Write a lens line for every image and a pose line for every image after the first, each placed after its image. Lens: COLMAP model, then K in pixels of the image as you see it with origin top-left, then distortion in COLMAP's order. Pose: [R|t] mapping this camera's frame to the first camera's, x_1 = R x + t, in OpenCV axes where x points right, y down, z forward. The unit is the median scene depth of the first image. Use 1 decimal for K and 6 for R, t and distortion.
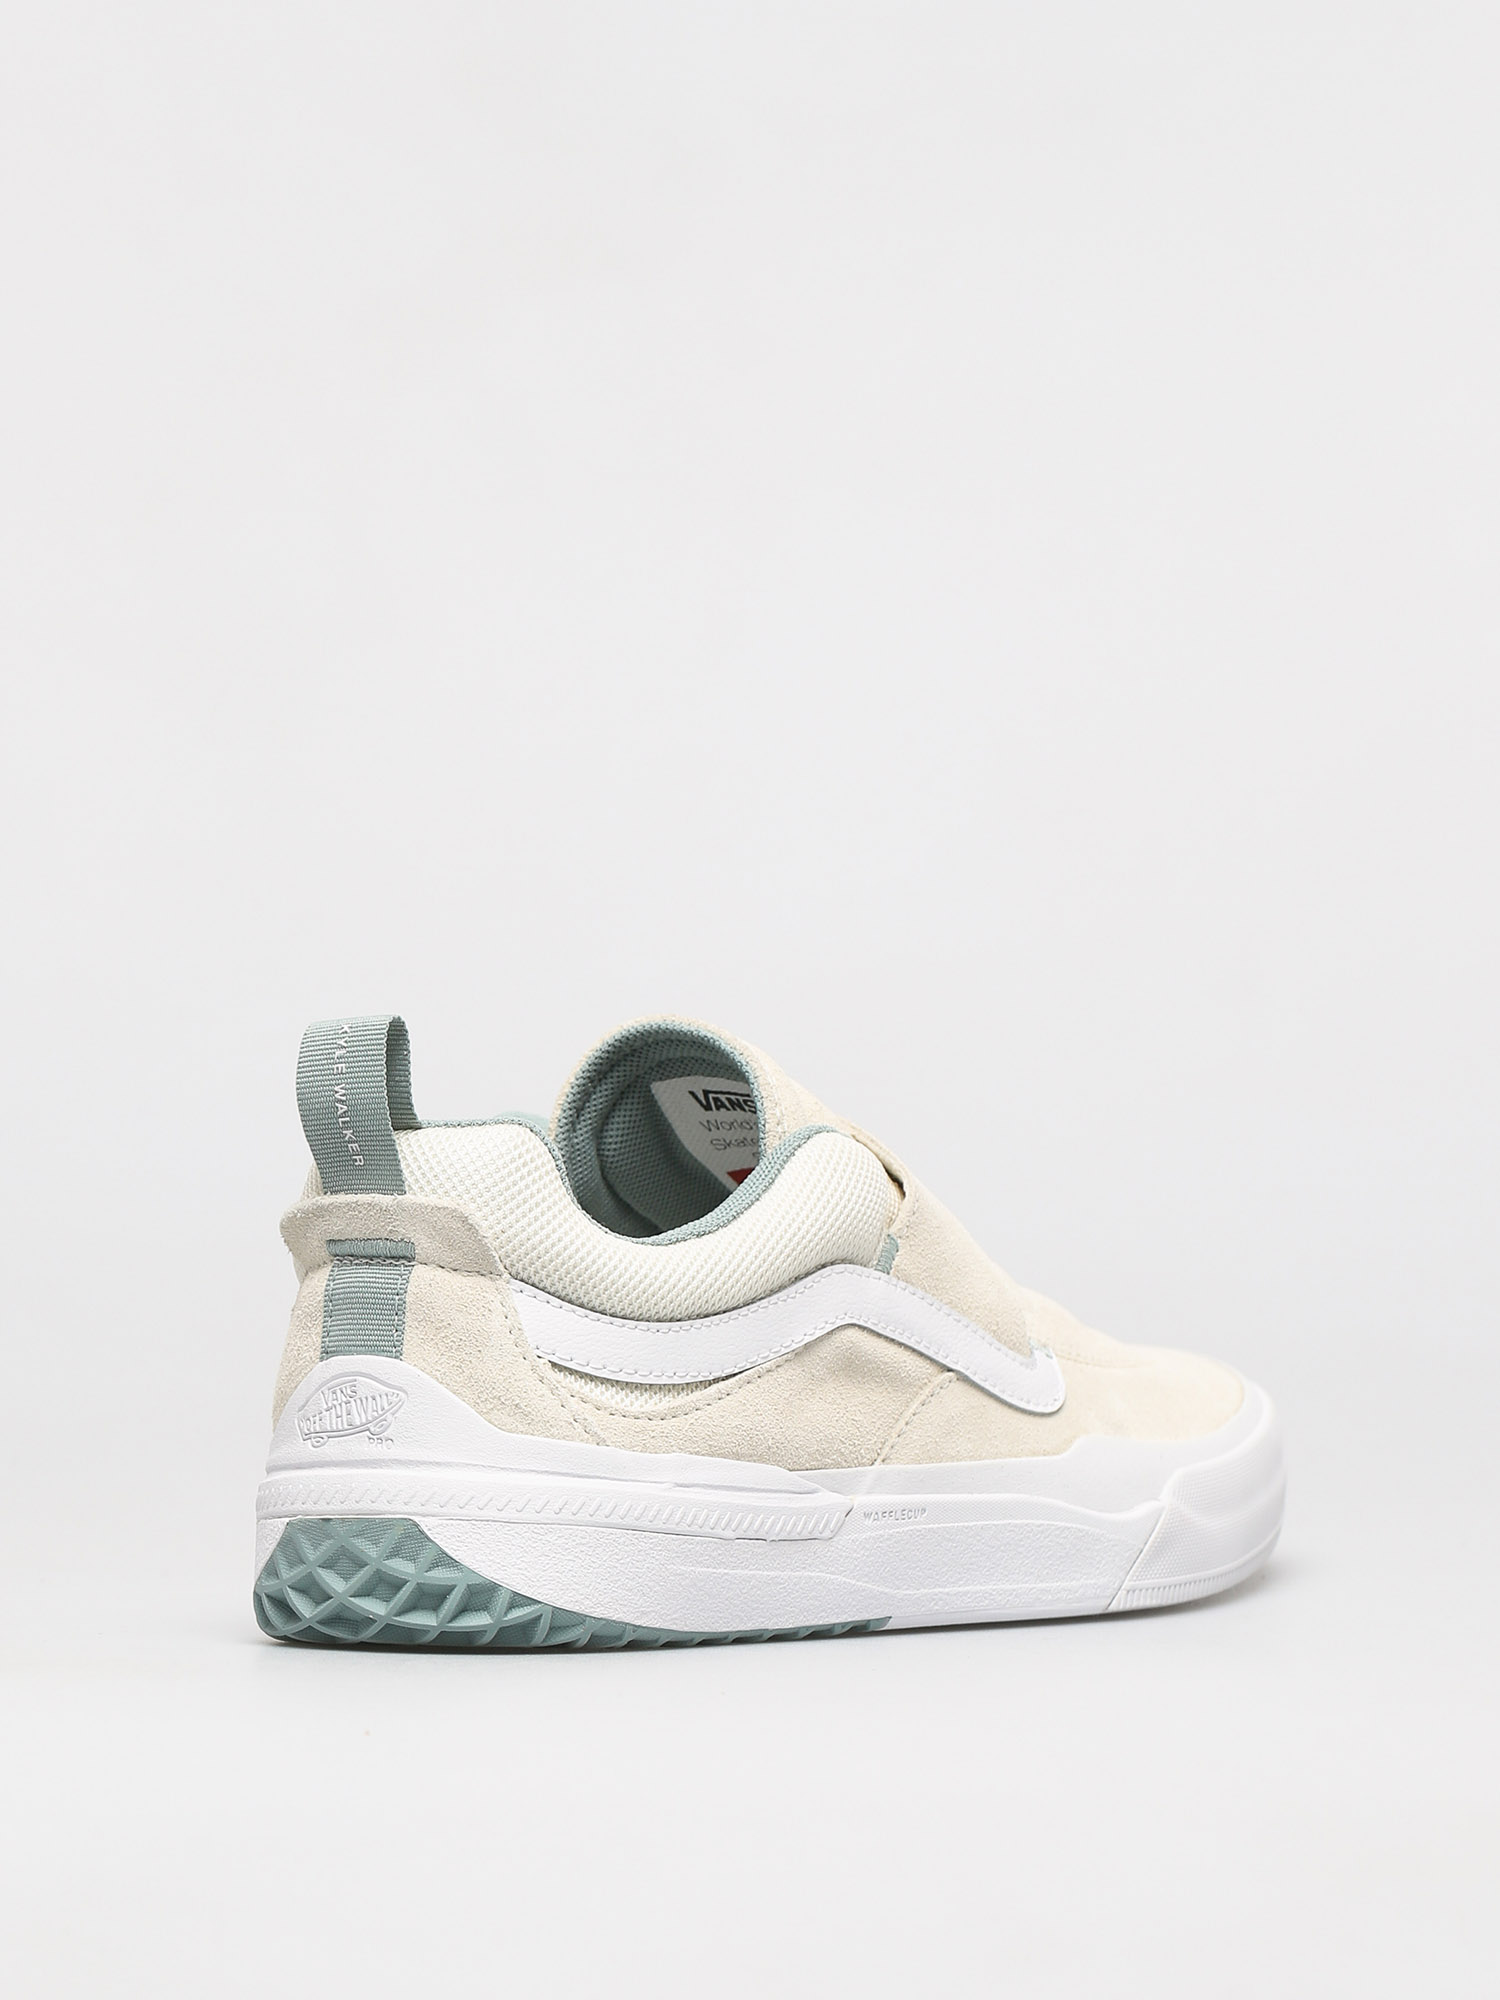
lens RADIAL K [[6886.7, 0, 750.0], [0, 6886.7, 1000.0], [0, 0, 1]] dist [0.022514, -0.386948]
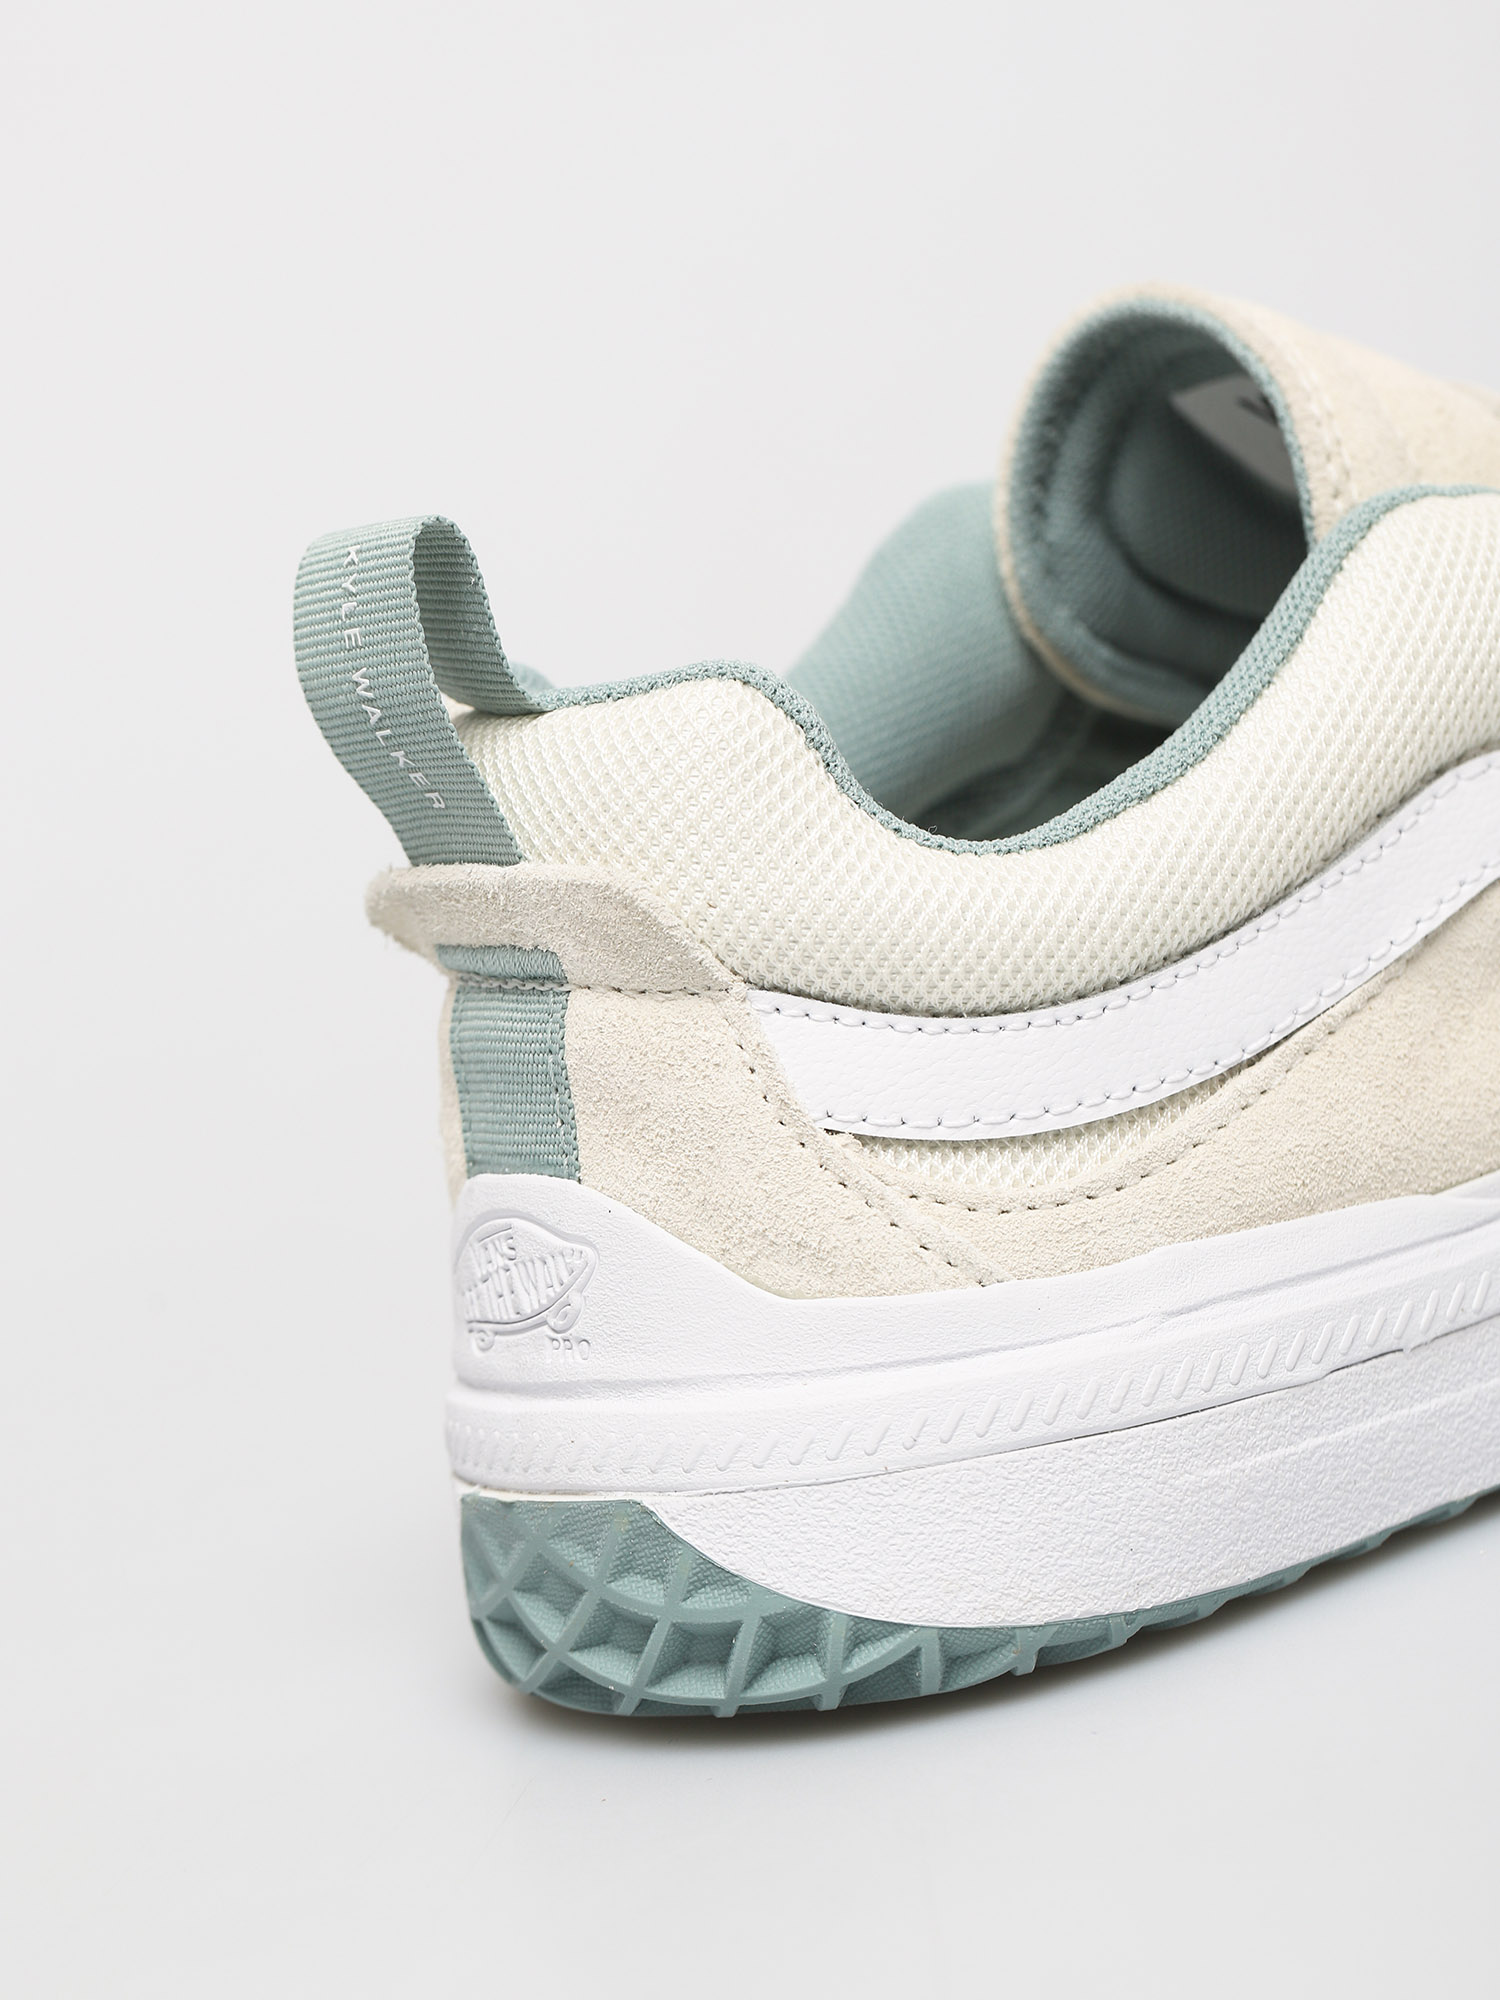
lens RADIAL K [[6886.7, 0, 750.0], [0, 6886.7, 1000.0], [0, 0, 1]] dist [0.022514, -0.386948]
pose [[0.953381, -0.169981, -0.249341, 0.090672], [0.212130, 0.965171, 0.153123, -0.035921], [0.214629, -0.198877, 0.956234, 0.518955]]
